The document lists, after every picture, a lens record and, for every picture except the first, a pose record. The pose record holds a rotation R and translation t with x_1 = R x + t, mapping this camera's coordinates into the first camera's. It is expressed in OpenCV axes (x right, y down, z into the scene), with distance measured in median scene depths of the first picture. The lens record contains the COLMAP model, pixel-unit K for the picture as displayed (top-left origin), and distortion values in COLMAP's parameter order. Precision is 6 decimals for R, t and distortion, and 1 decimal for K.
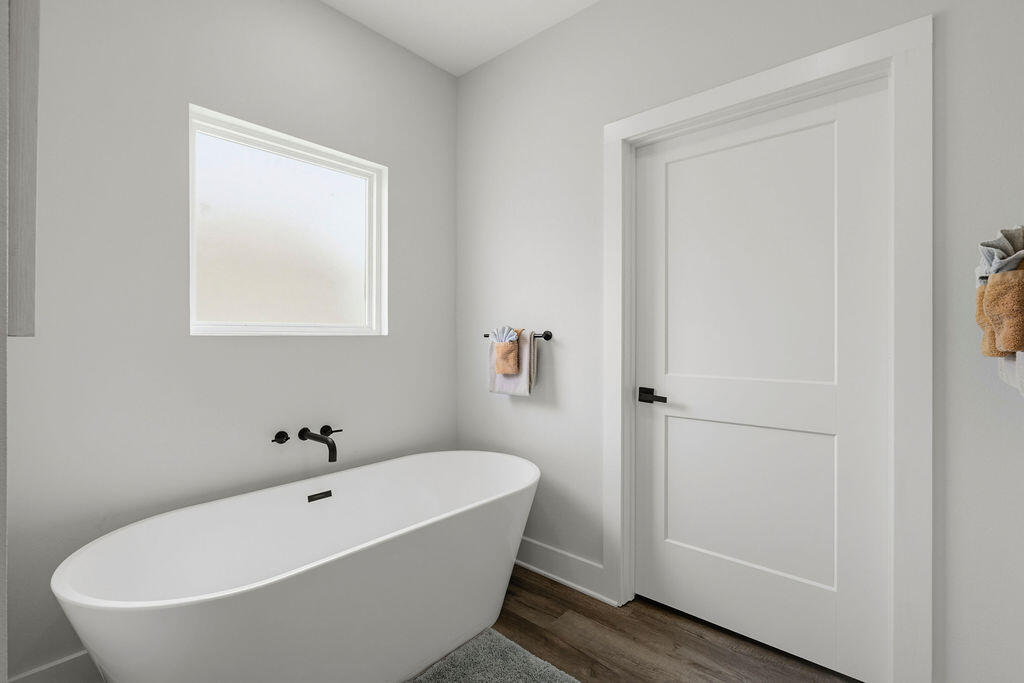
lens RADIAL K [[470.2, 0, 510.7], [0, 470.2, 336.1], [0, 0, 1]] dist [-0.004772, 0.002699]
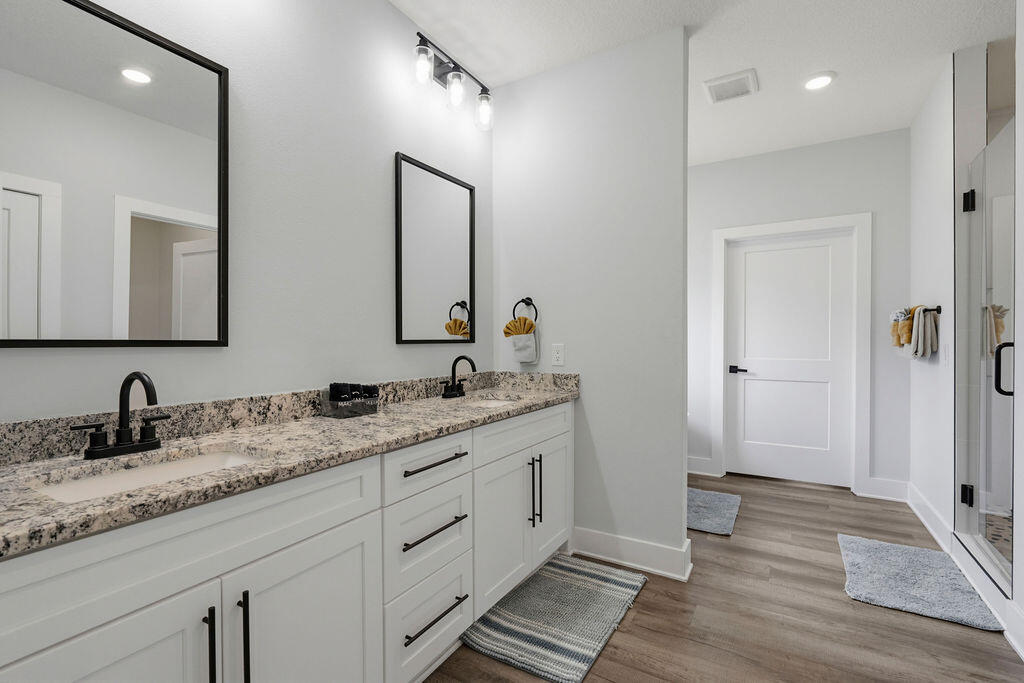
lens RADIAL K [[470.2, 0, 508.3], [0, 470.2, 344.4], [0, 0, 1]] dist [-0.004772, 0.002699]
pose [[0.984255, -0.012306, 0.176328, -1.003341], [0.009455, 0.999811, 0.016997, -0.021641], [-0.176504, -0.015063, 0.984185, -0.779913]]
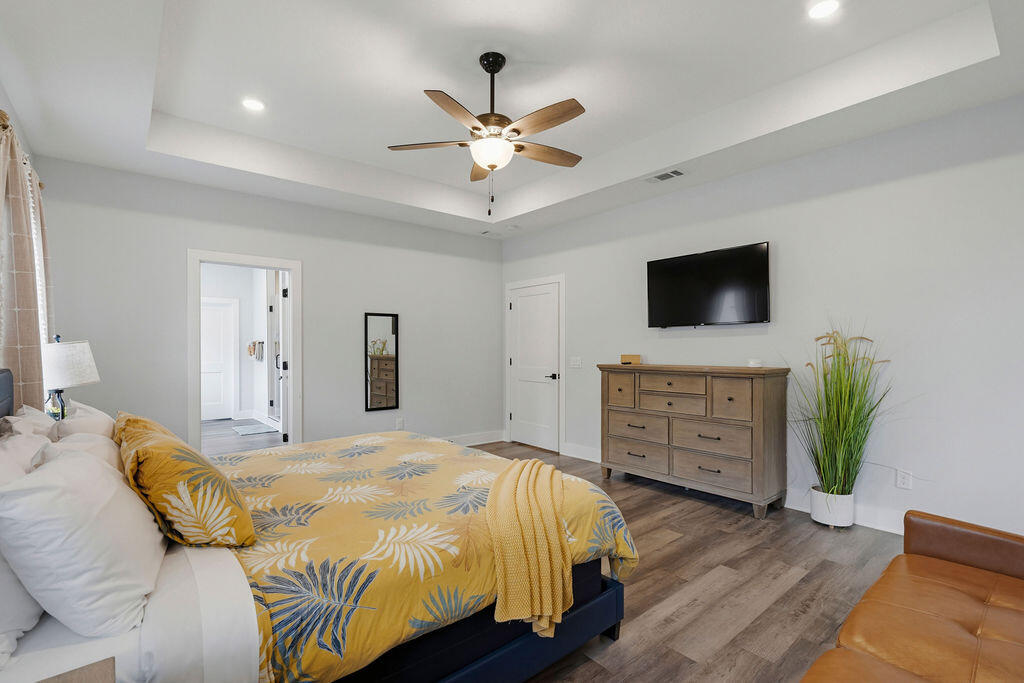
lens RADIAL K [[470.2, 0, 513.1], [0, 470.2, 346.6], [0, 0, 1]] dist [-0.004772, 0.002699]
pose [[0.166338, -0.000327, 0.986069, -2.905352], [0.002831, 0.999996, -0.000146, -0.045803], [-0.986065, 0.002816, 0.166338, -2.255127]]
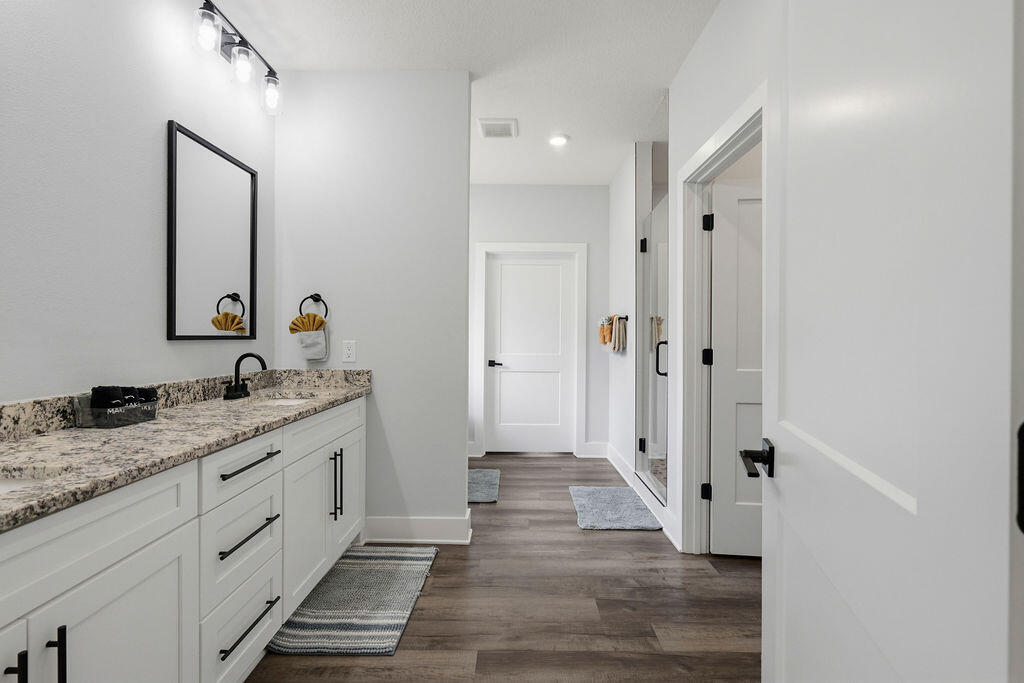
lens RADIAL K [[470.2, 0, 514.7], [0, 470.2, 337.9], [0, 0, 1]] dist [-0.004772, 0.002699]
pose [[0.758537, -0.003767, 0.651619, -1.147326], [-0.003664, 0.999943, 0.010046, -0.022787], [-0.651620, -0.010008, 0.758480, -0.832223]]
